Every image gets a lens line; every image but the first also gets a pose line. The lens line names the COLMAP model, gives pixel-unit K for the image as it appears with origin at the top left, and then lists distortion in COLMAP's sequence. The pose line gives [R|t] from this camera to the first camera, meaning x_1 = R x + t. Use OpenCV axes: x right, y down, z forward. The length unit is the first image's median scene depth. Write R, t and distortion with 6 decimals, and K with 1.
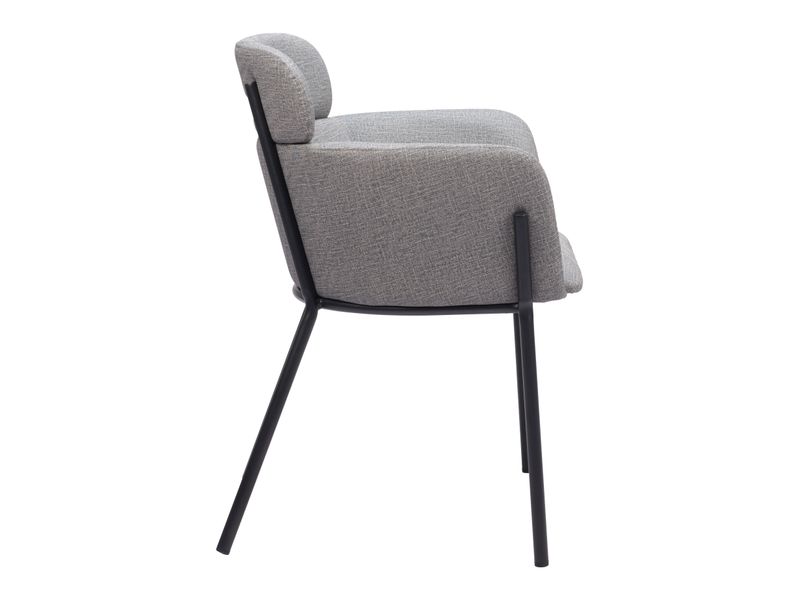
lens RADIAL K [[1635.5, 0, 400.0], [0, 1635.5, 300.0], [0, 0, 1]] dist [0.083310, 0.139725]
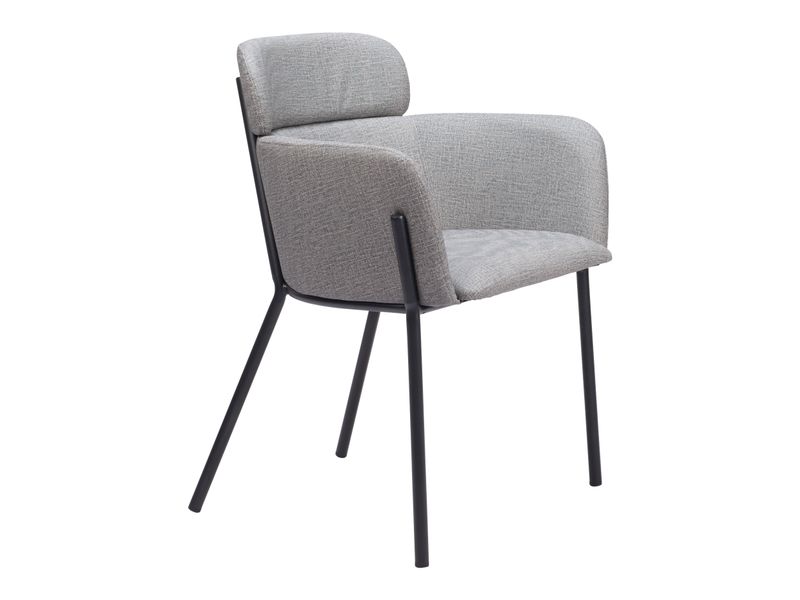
lens RADIAL K [[1635.5, 0, 400.0], [0, 1635.5, 300.0], [0, 0, 1]] dist [0.083310, 0.139725]
pose [[0.908544, 0.096534, -0.406484, 0.480922], [-0.096002, 0.995143, 0.021756, -0.022420], [0.406610, 0.019257, 0.913399, 0.071589]]
